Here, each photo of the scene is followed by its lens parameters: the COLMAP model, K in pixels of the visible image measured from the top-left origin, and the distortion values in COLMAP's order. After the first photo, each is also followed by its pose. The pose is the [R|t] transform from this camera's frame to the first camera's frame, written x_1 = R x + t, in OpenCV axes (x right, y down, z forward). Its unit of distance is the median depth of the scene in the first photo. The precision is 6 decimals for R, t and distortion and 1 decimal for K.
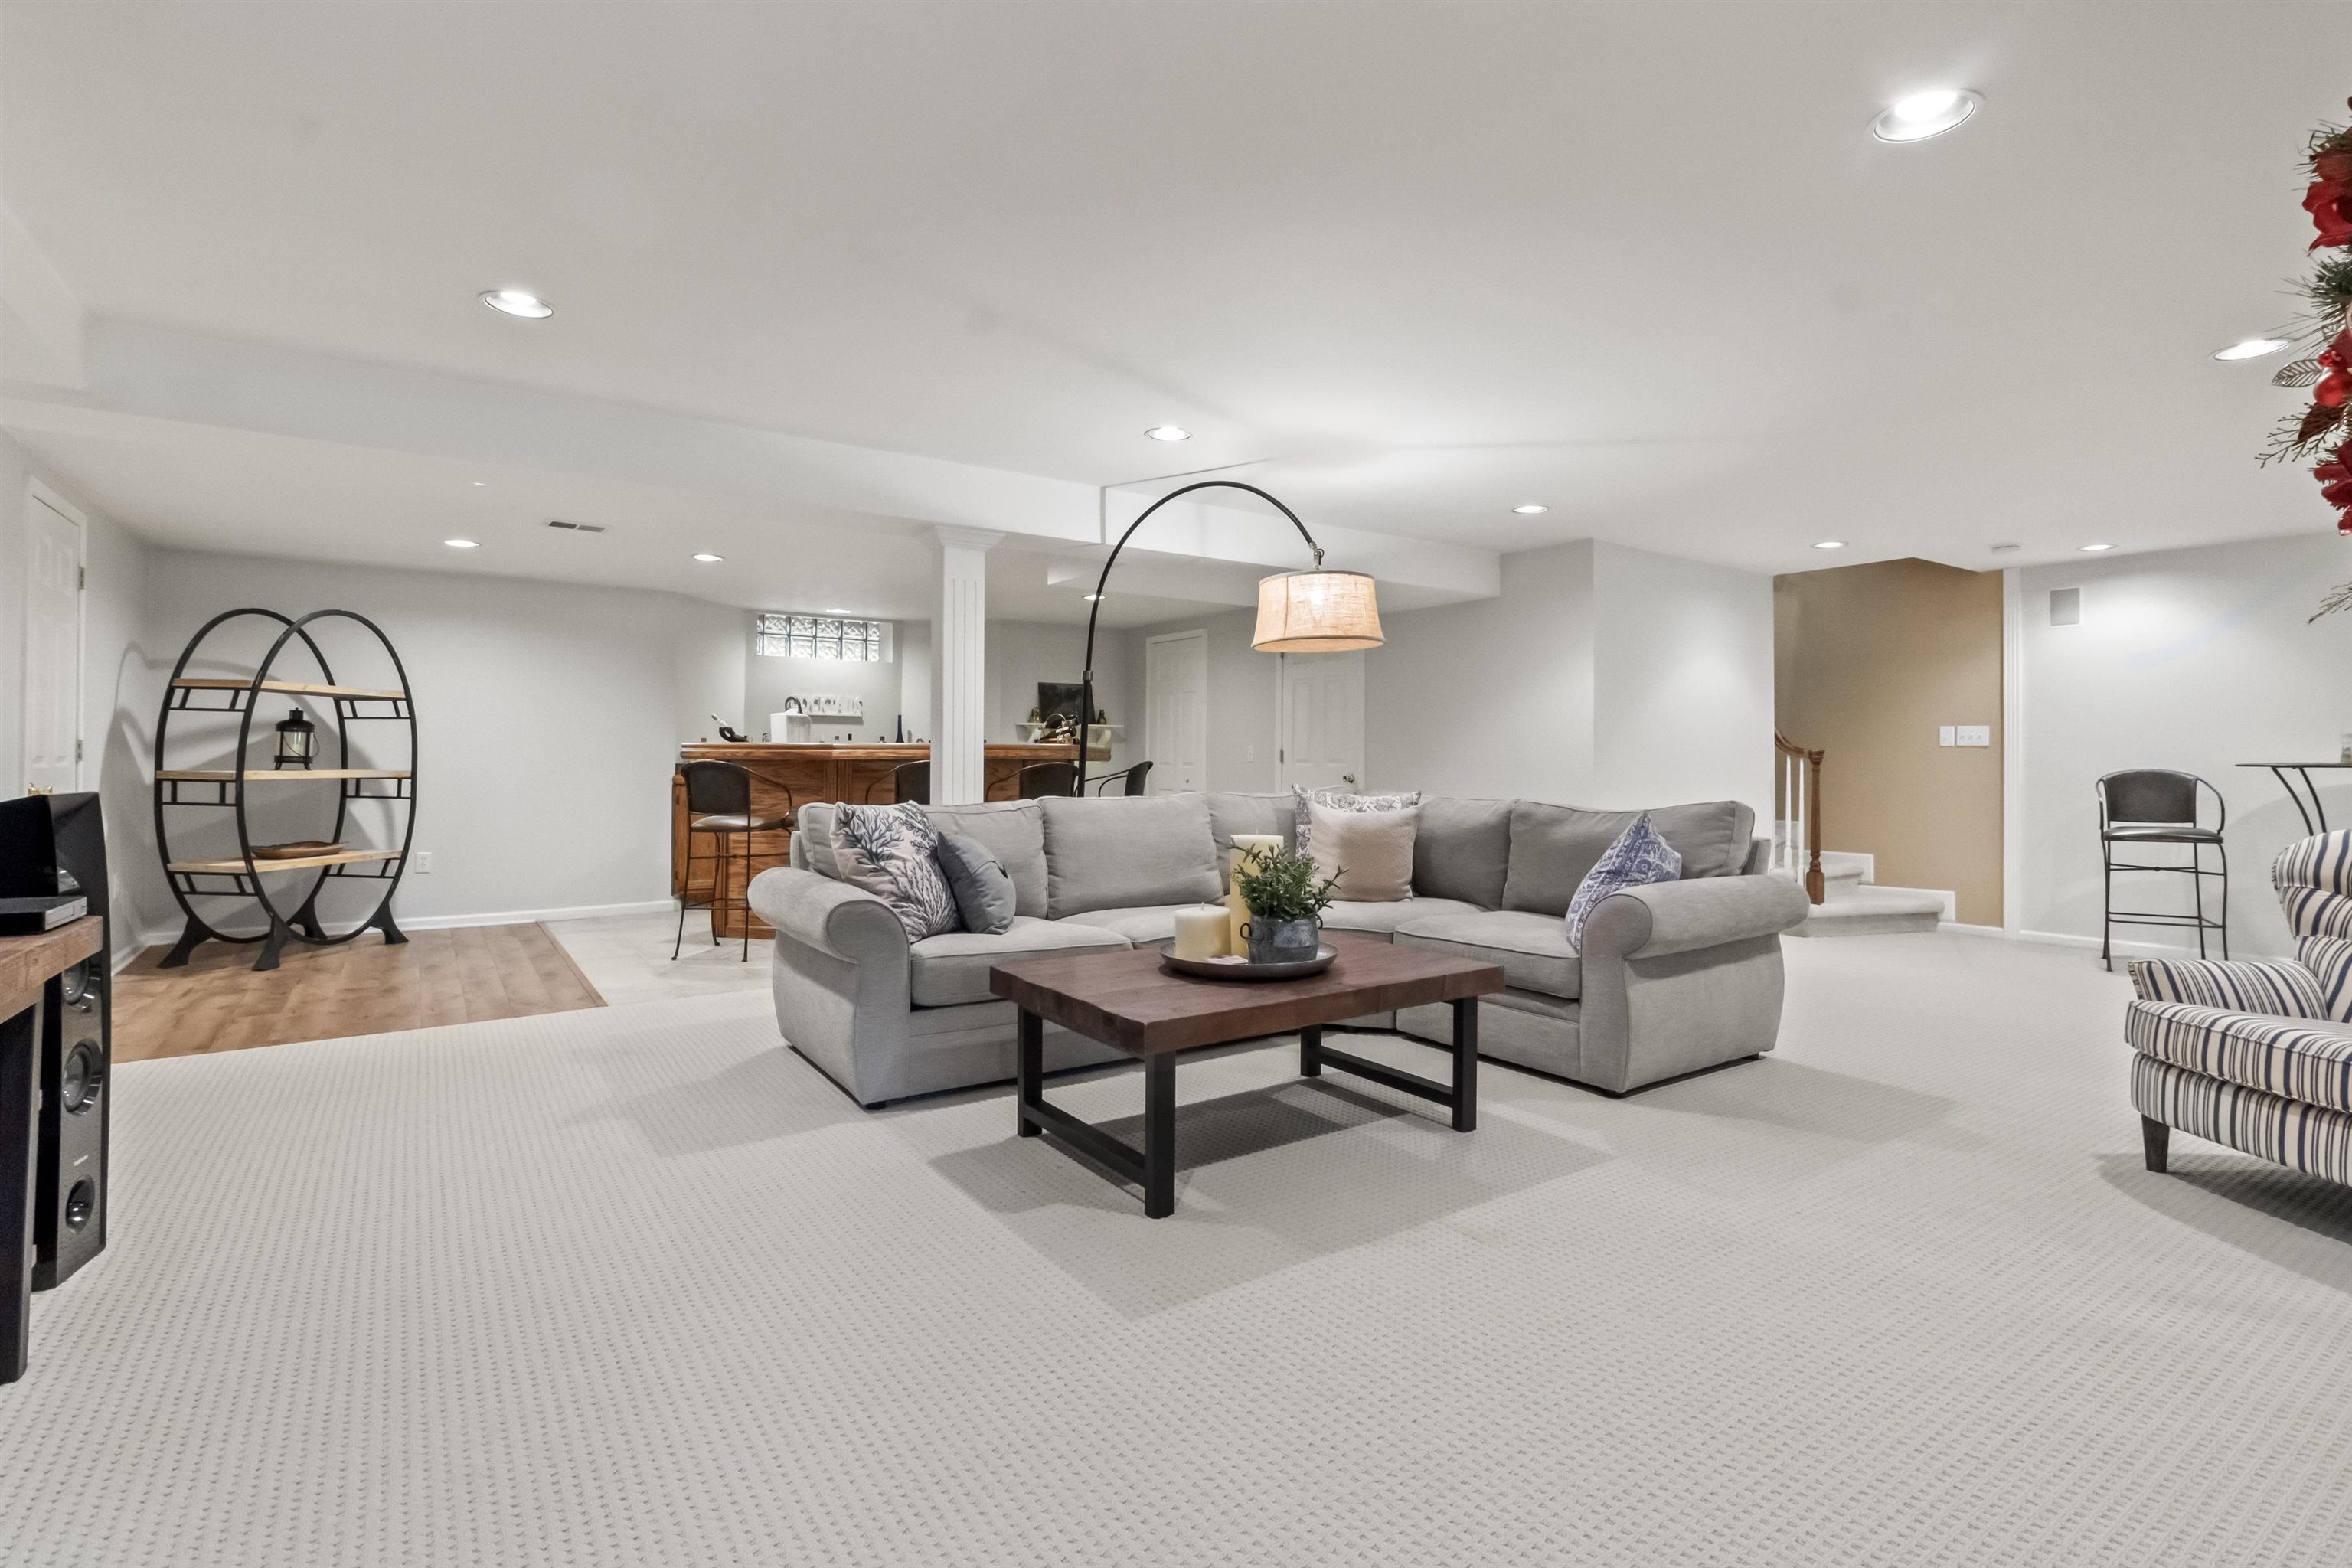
lens RADIAL K [[1102.3, 0, 1176.6], [0, 1102.3, 769.8], [0, 0, 1]] dist [-0.000958, -0.000649]
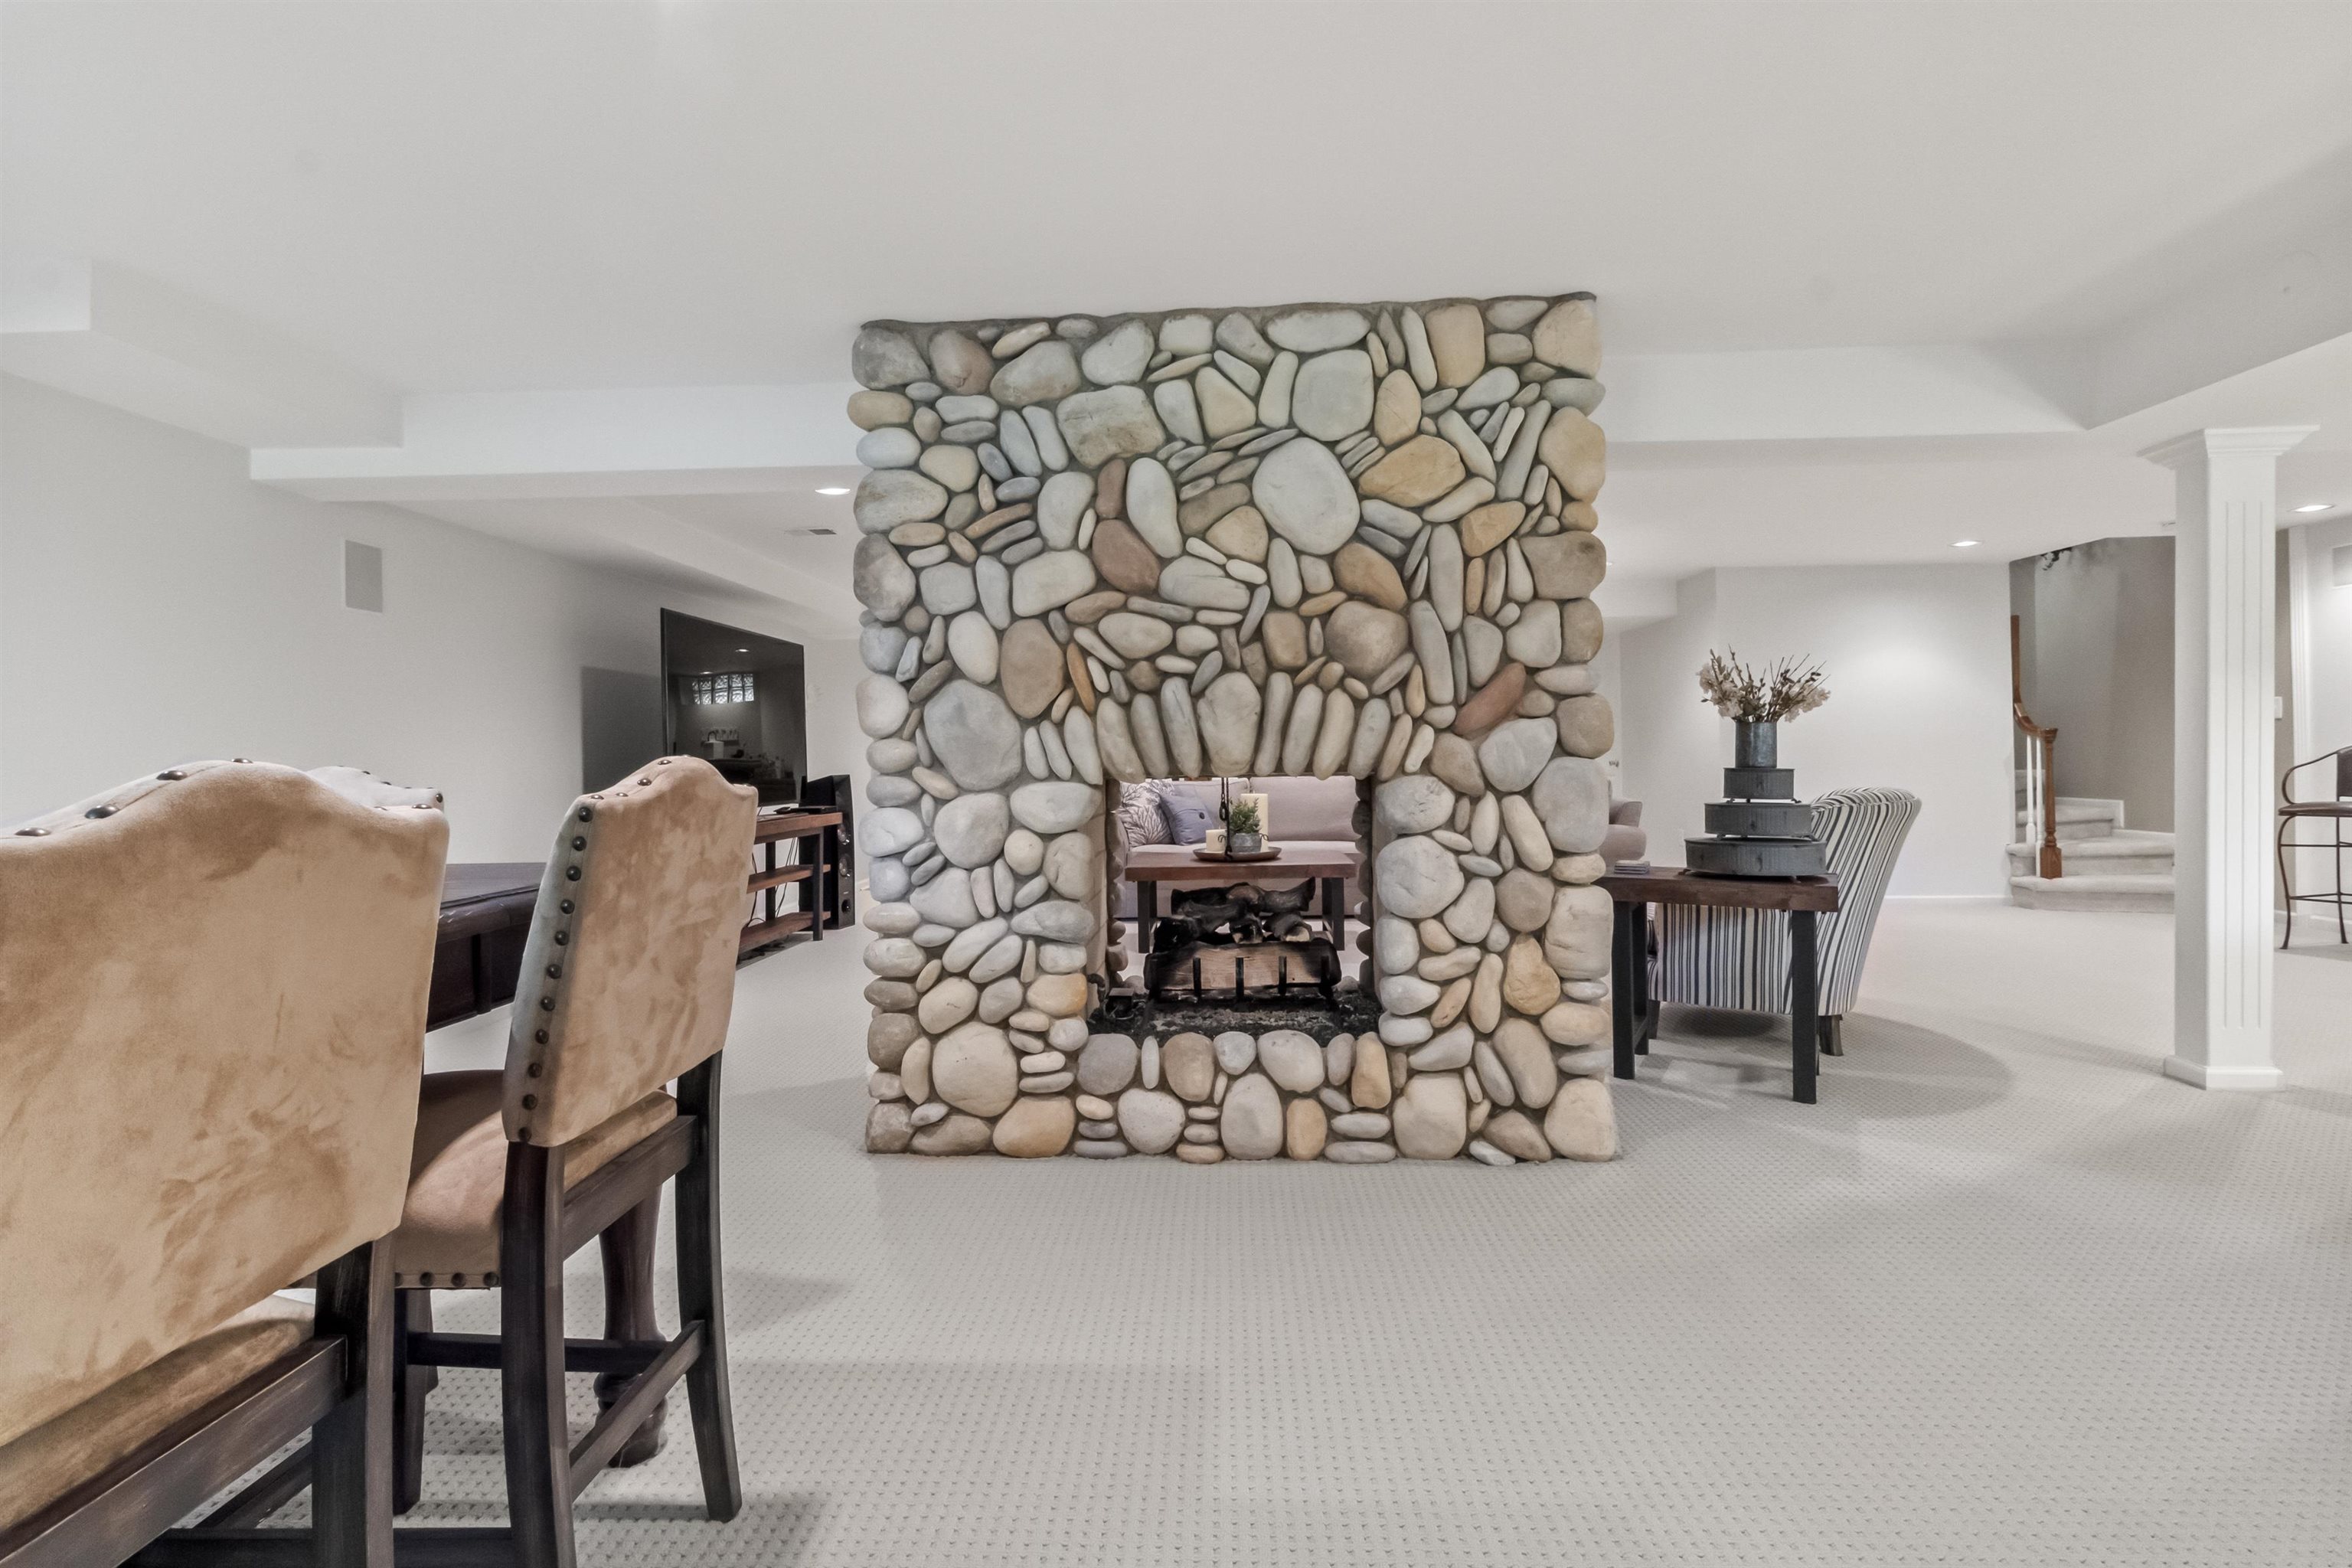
lens RADIAL K [[1102.3, 0, 1175.4], [0, 1102.3, 780.2], [0, 0, 1]] dist [-0.000958, -0.000649]
pose [[0.799571, -0.005639, -0.600545, 0.690603], [0.016328, 0.999790, 0.012352, 0.005466], [0.600350, -0.019682, 0.799495, -0.392172]]
